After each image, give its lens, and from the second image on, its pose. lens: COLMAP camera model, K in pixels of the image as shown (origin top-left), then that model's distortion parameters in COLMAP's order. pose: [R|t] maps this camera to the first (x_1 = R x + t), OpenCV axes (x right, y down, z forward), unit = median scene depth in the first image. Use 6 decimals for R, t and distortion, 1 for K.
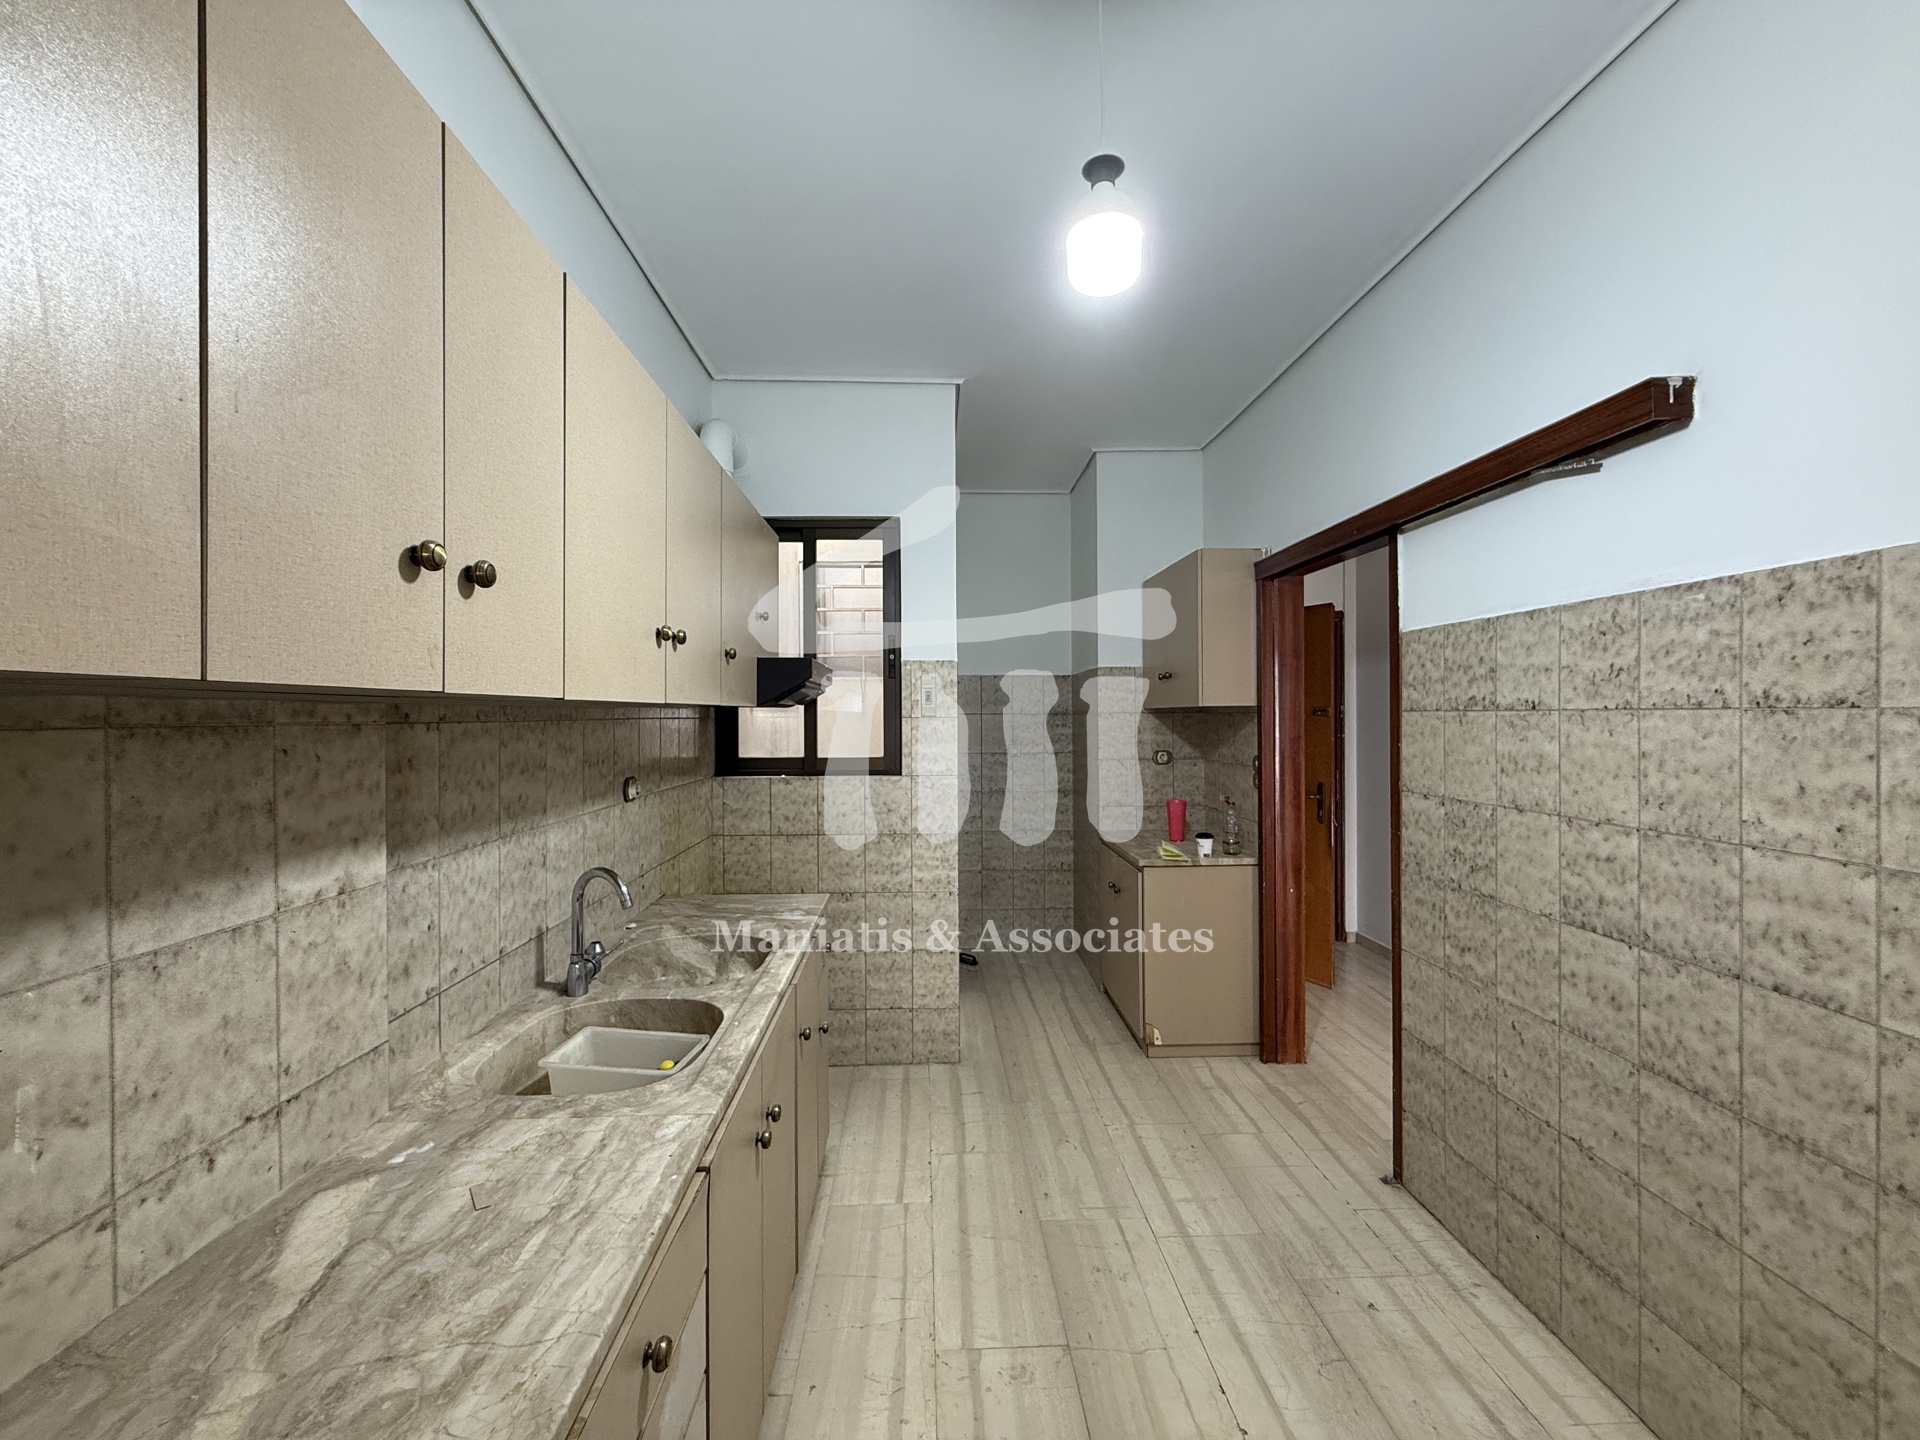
lens RADIAL K [[768.2, 0, 954.2], [0, 768.2, 718.5], [0, 0, 1]] dist [0.016897, -0.003444]
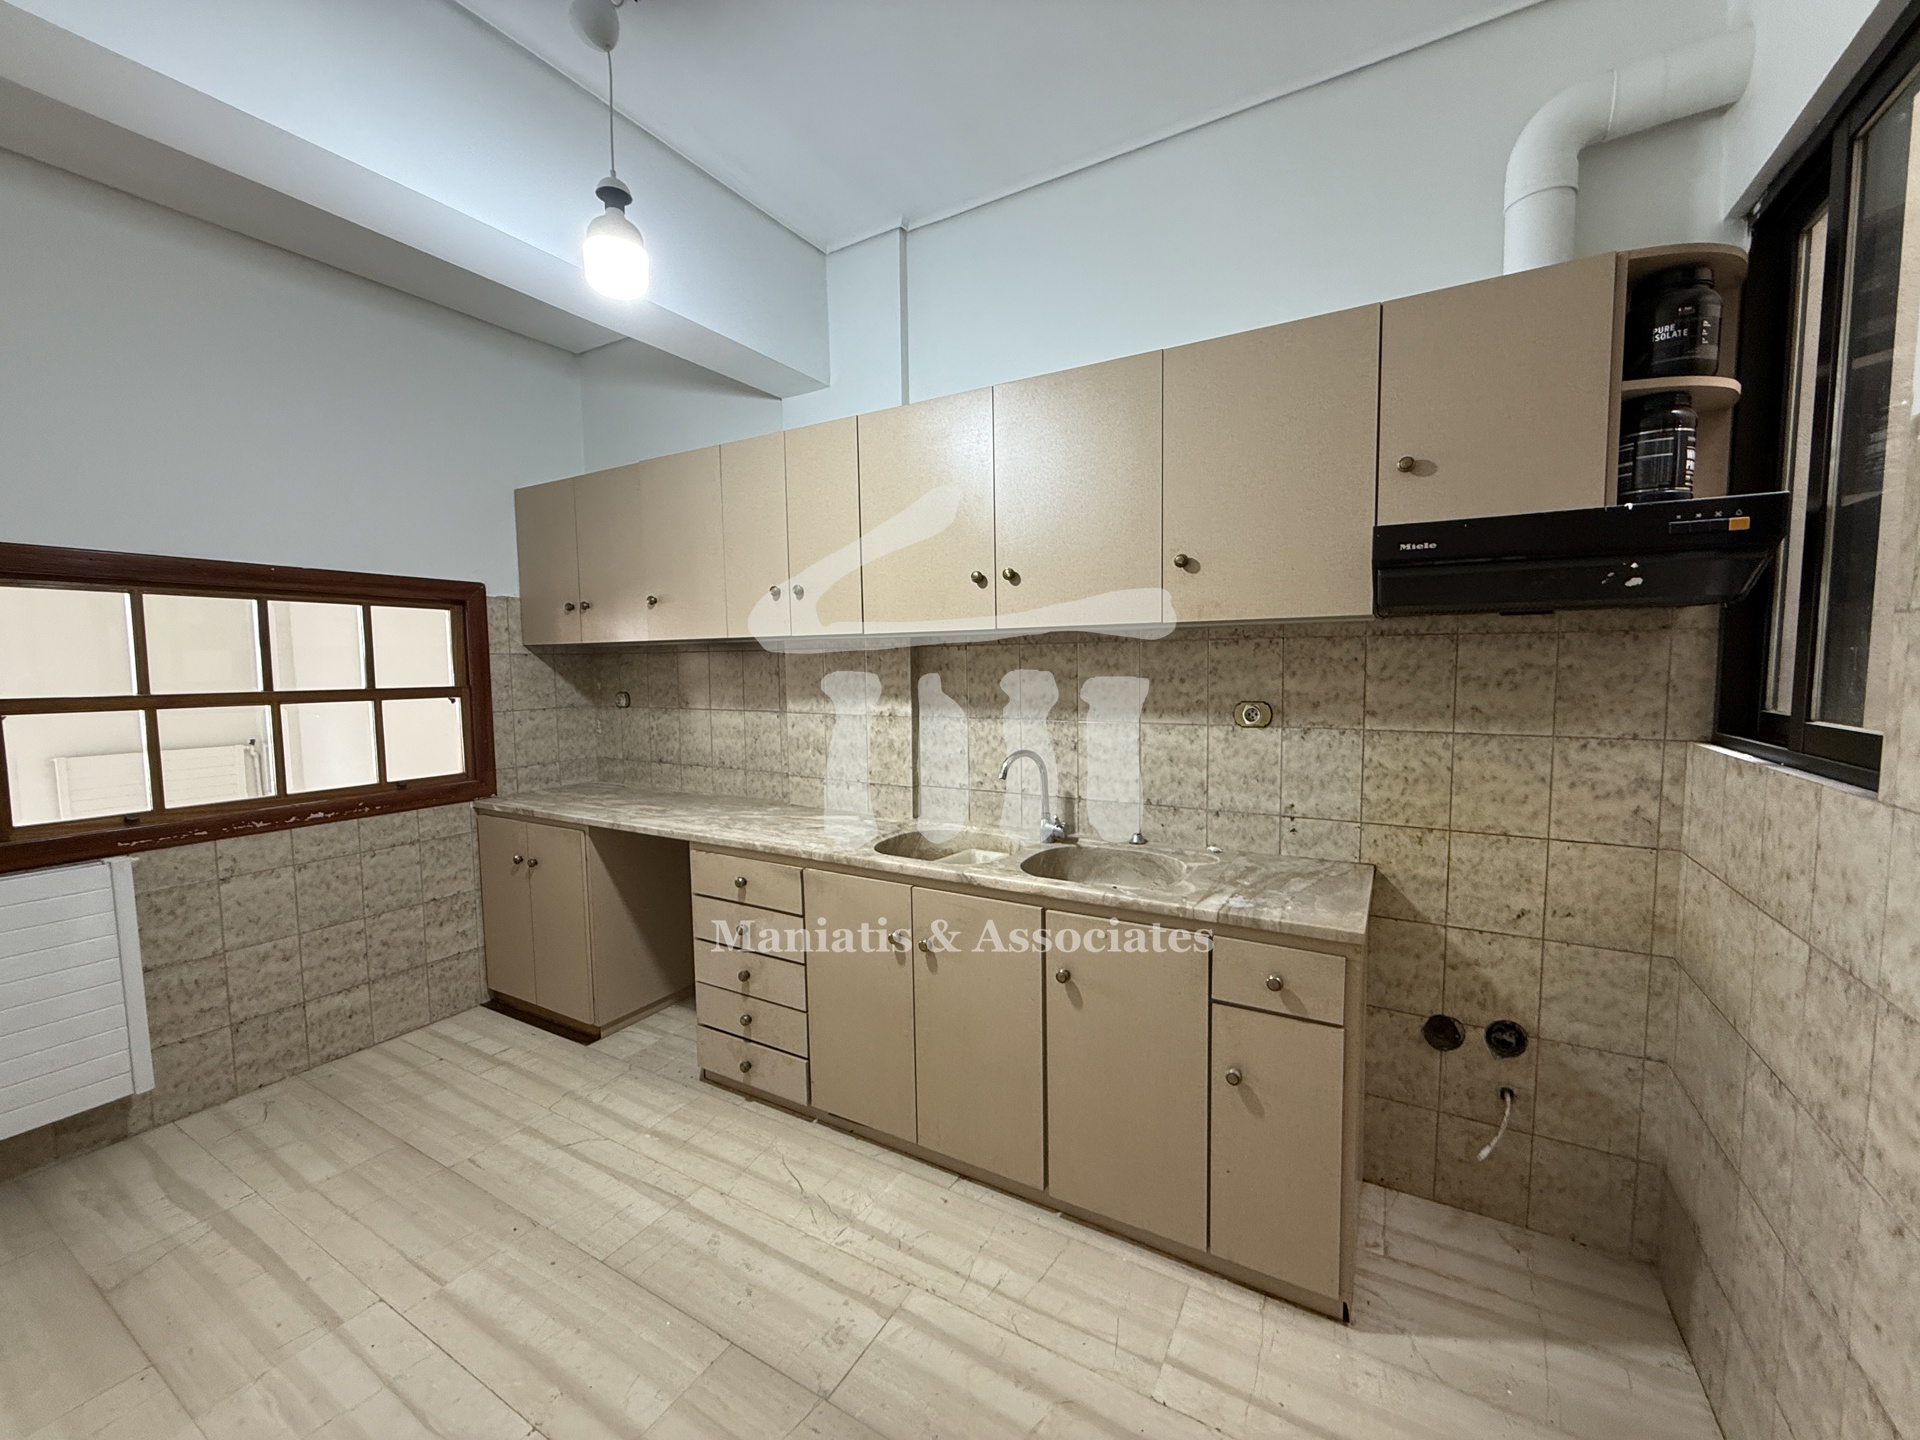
lens RADIAL K [[768.2, 0, 954.2], [0, 768.2, 718.5], [0, 0, 1]] dist [0.016897, -0.003444]
pose [[-0.538613, 0.073705, -0.839323, 0.961055], [0.008584, 0.996595, 0.082007, 0.029439], [0.842510, 0.036965, -0.537411, 2.066168]]
